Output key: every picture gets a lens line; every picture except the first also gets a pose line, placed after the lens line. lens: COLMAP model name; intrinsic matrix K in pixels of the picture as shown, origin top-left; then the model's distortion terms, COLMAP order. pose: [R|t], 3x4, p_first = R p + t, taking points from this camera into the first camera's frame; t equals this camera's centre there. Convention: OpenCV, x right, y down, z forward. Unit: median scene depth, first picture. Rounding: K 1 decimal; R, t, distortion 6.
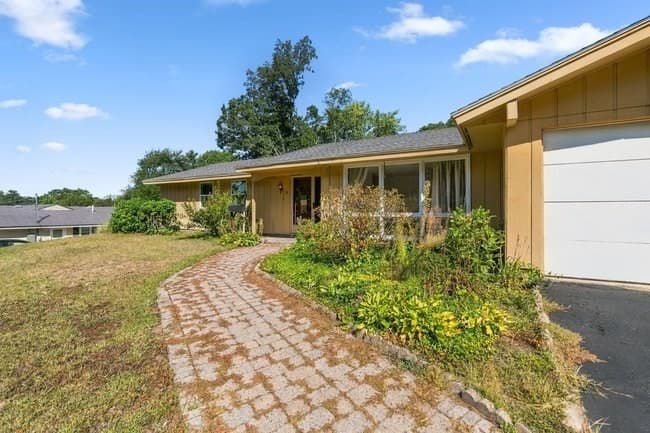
lens RADIAL K [[295.9, 0, 321.9], [0, 295.9, 197.9], [0, 0, 1]] dist [-0.000107, -0.000089]
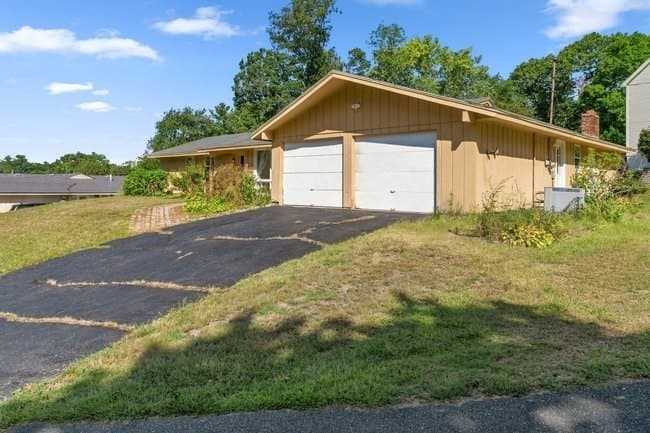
lens RADIAL K [[464.6, 0, 322.4], [0, 464.6, 168.1], [0, 0, 1]] dist [0.006671, 0.004376]
pose [[0.973744, 0.002994, -0.227628, 0.199706], [-0.001434, 0.999974, 0.007019, -0.005718], [0.227643, -0.006508, 0.973723, -0.262686]]
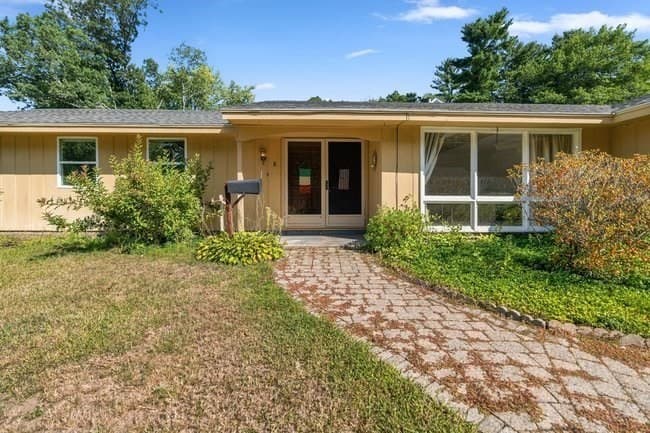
lens RADIAL K [[285.9, 0, 326.6], [0, 285.9, 207.3], [0, 0, 1]] dist [-0.003536, -0.000208]
pose [[0.846052, -0.030859, 0.532206, -0.063917], [-0.024770, 0.994969, 0.097068, 0.002046], [-0.532525, -0.095308, 0.841032, 0.073781]]
